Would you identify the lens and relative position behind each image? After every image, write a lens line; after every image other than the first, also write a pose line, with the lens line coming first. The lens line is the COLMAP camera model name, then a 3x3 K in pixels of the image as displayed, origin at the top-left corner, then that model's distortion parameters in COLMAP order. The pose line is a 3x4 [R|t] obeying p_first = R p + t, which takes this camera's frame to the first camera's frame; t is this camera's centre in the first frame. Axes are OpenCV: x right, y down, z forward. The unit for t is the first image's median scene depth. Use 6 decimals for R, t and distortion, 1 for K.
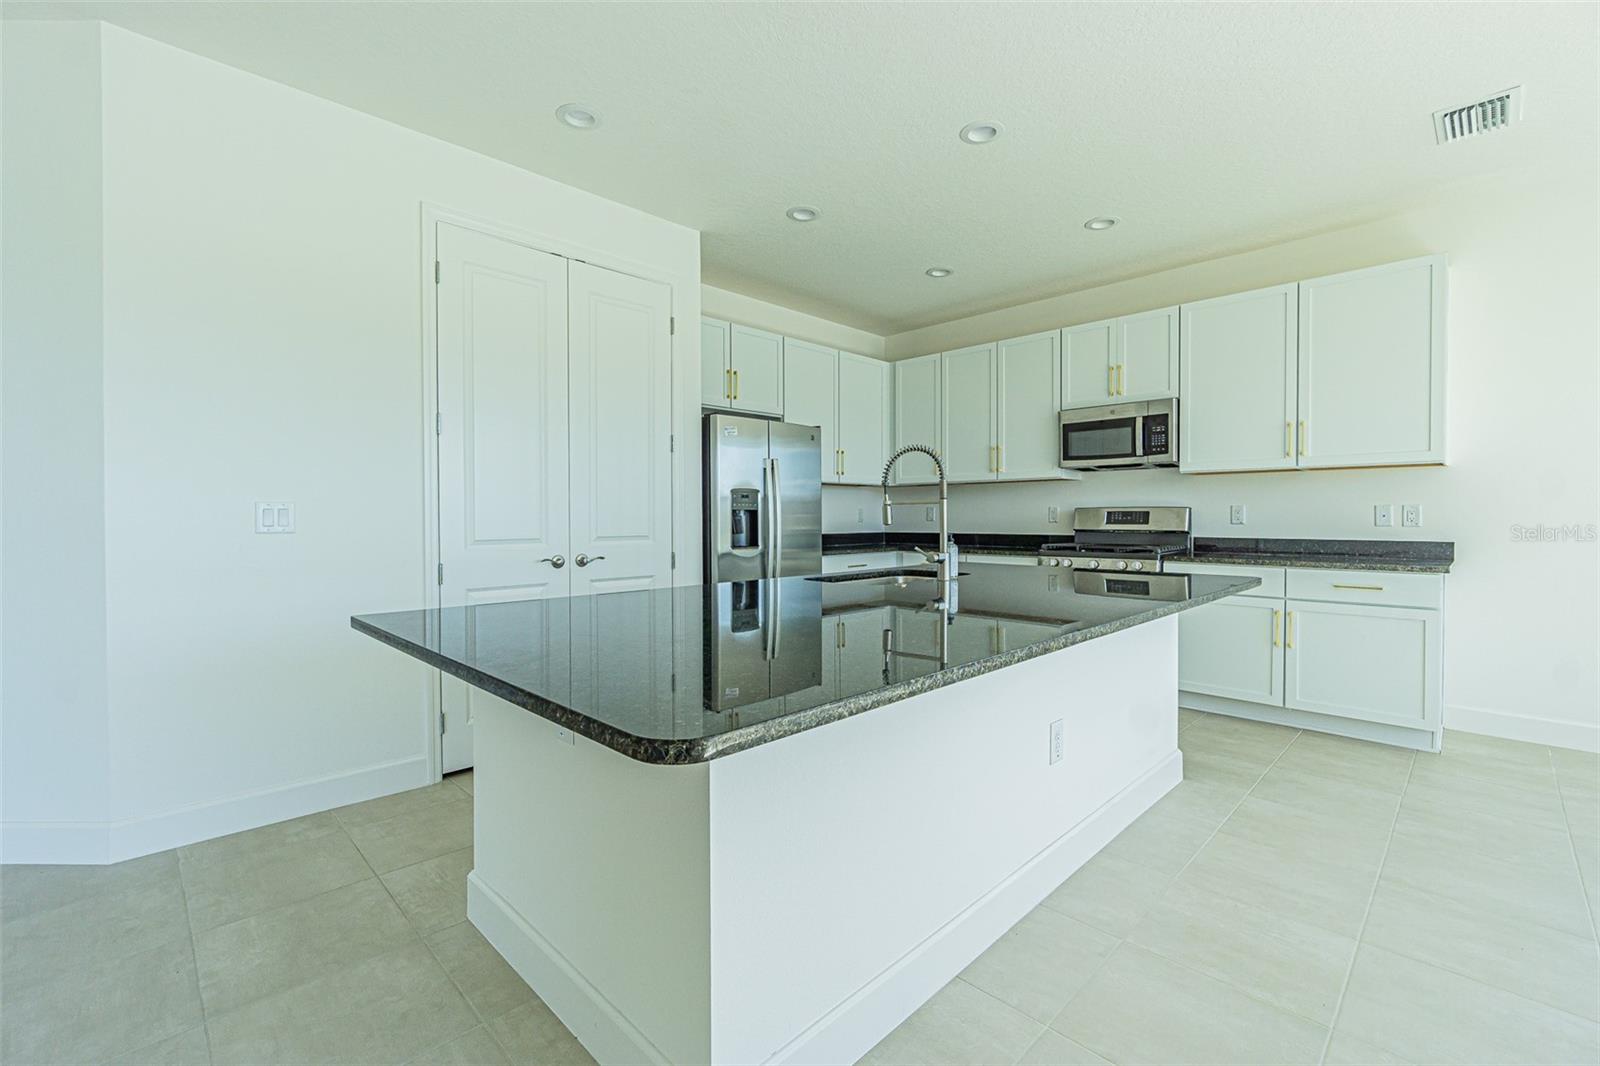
lens RADIAL K [[687.7, 0, 800.0], [0, 687.7, 533.0], [0, 0, 1]] dist [0.001255, 0.000206]
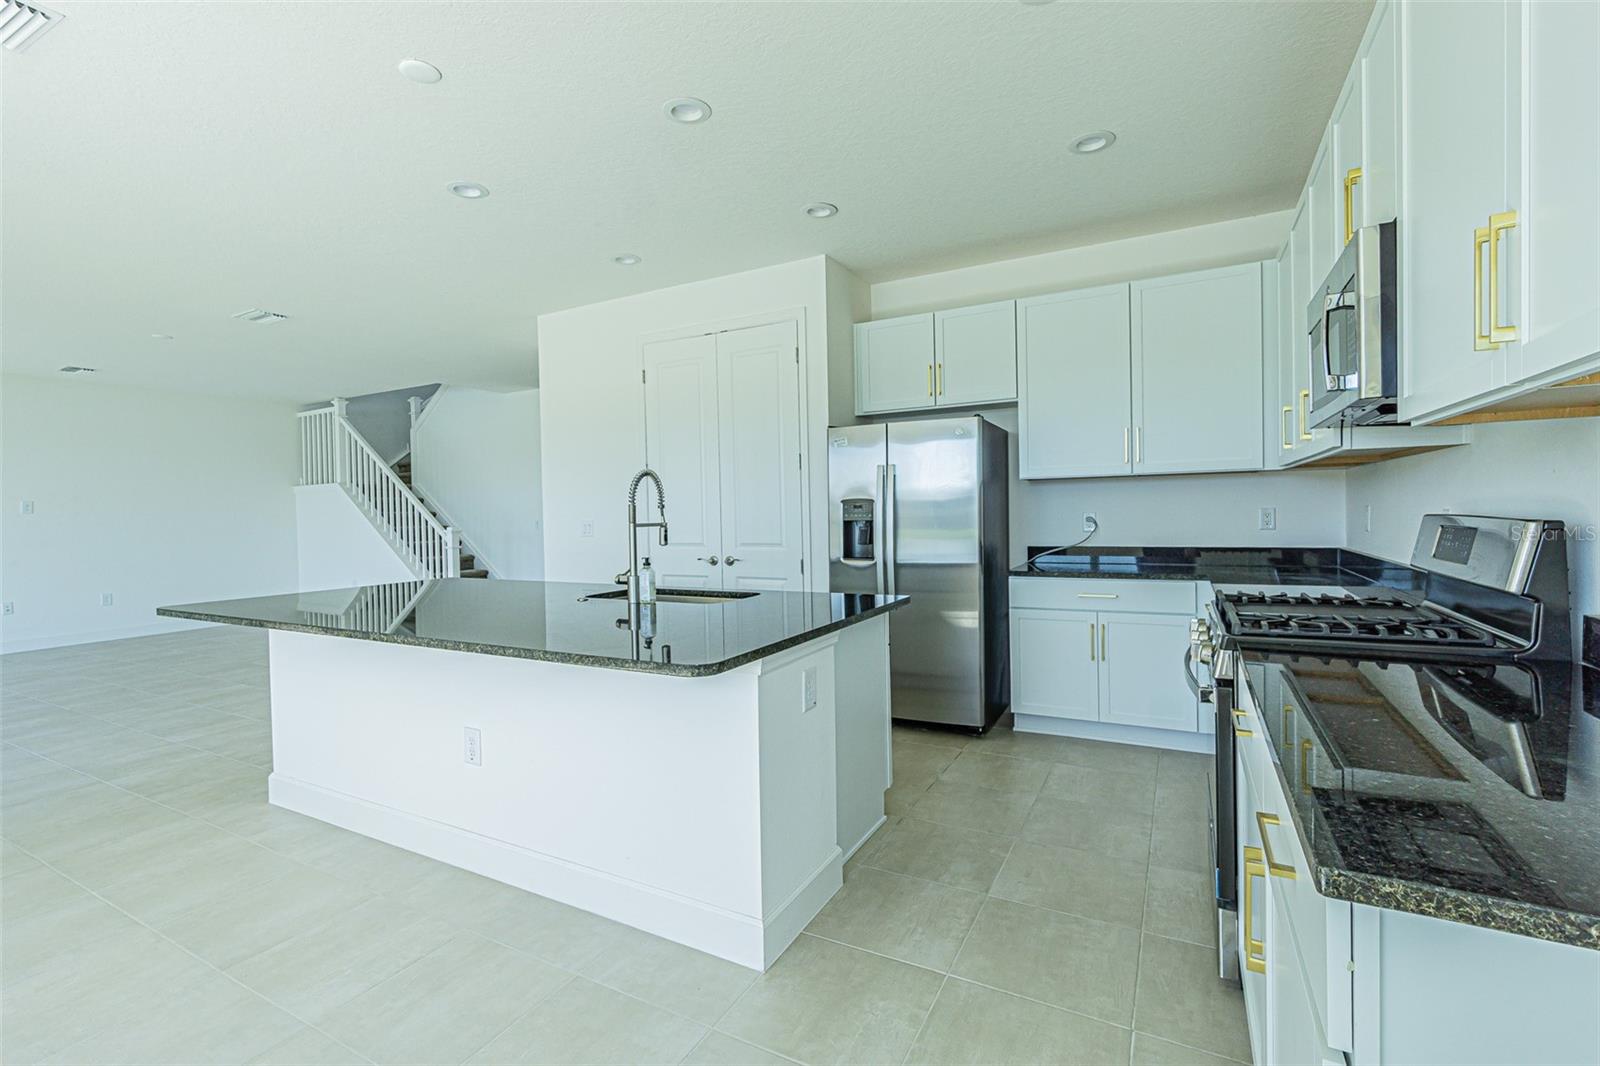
lens RADIAL K [[730.7, 0, 793.6], [0, 730.7, 524.7], [0, 0, 1]] dist [-0.000357, 0.000720]
pose [[0.271406, 0.015744, -0.962336, 0.903911], [-0.005331, 0.999875, 0.014855, -0.042950], [0.962450, 0.001099, 0.271456, 0.640984]]
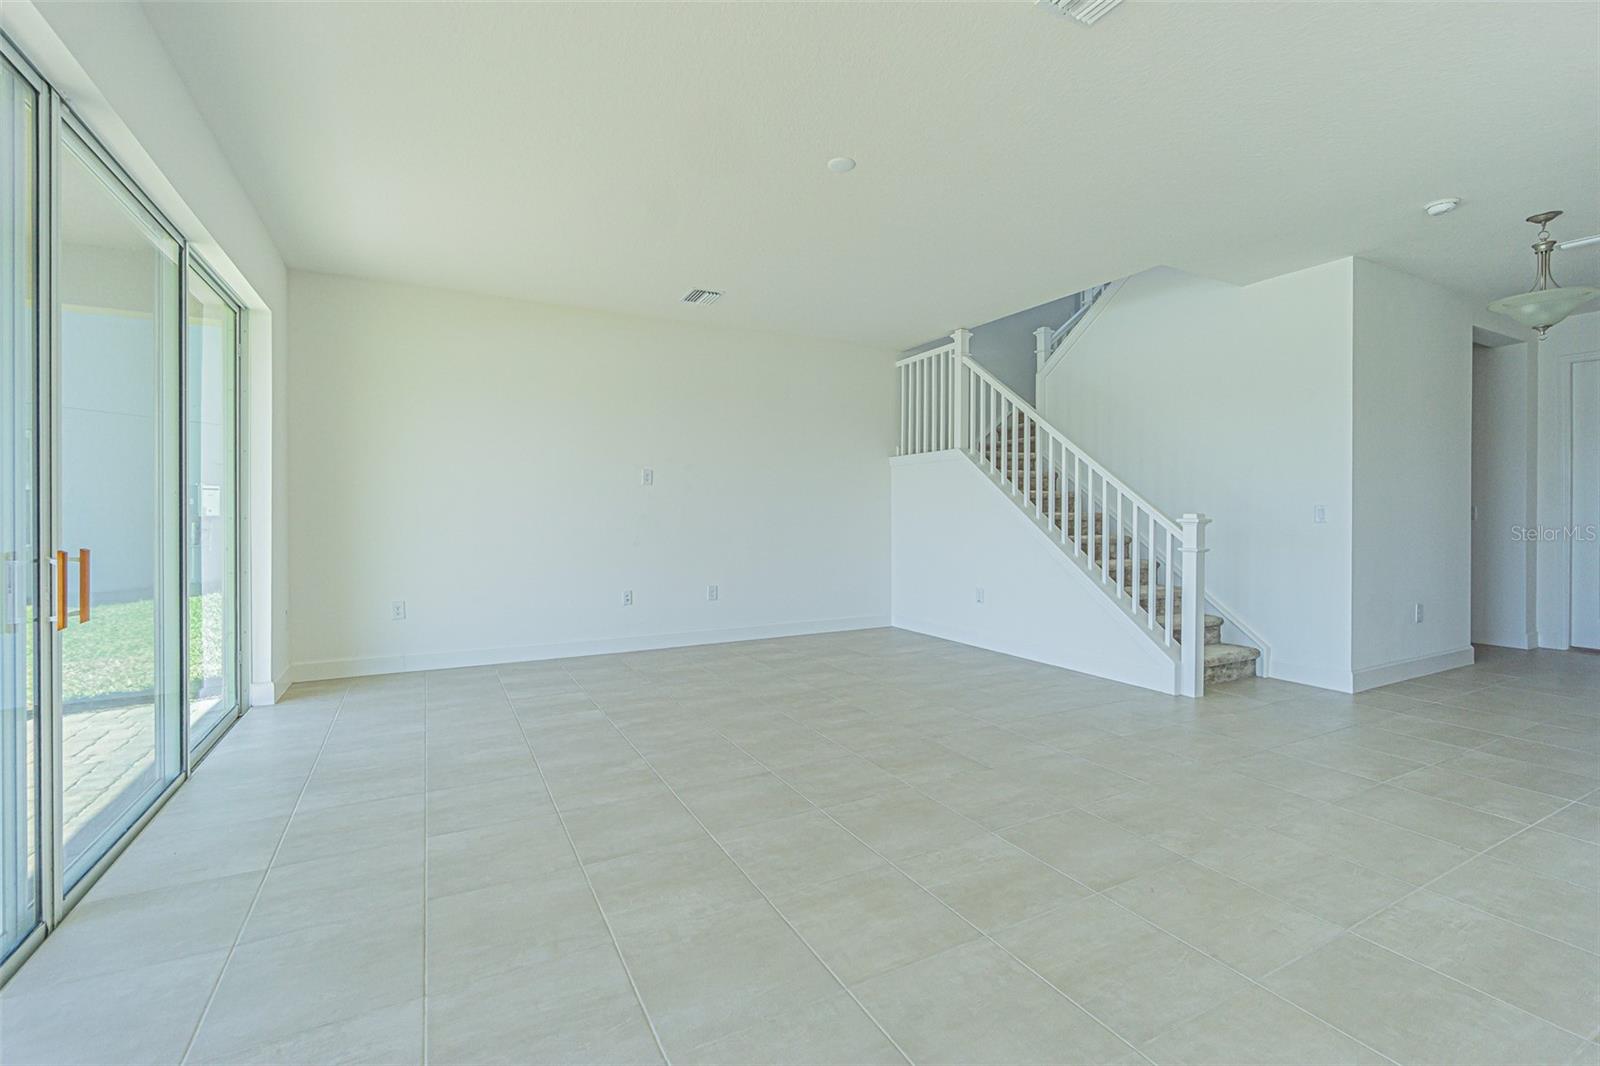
lens RADIAL K [[692.1, 0, 794.3], [0, 692.1, 514.2], [0, 0, 1]] dist [-0.002016, 0.000513]
pose [[-0.285040, 0.004131, -0.958507, 0.679875], [-0.024016, 0.999646, 0.011450, -0.032290], [0.958215, 0.026283, -0.284840, 0.495215]]
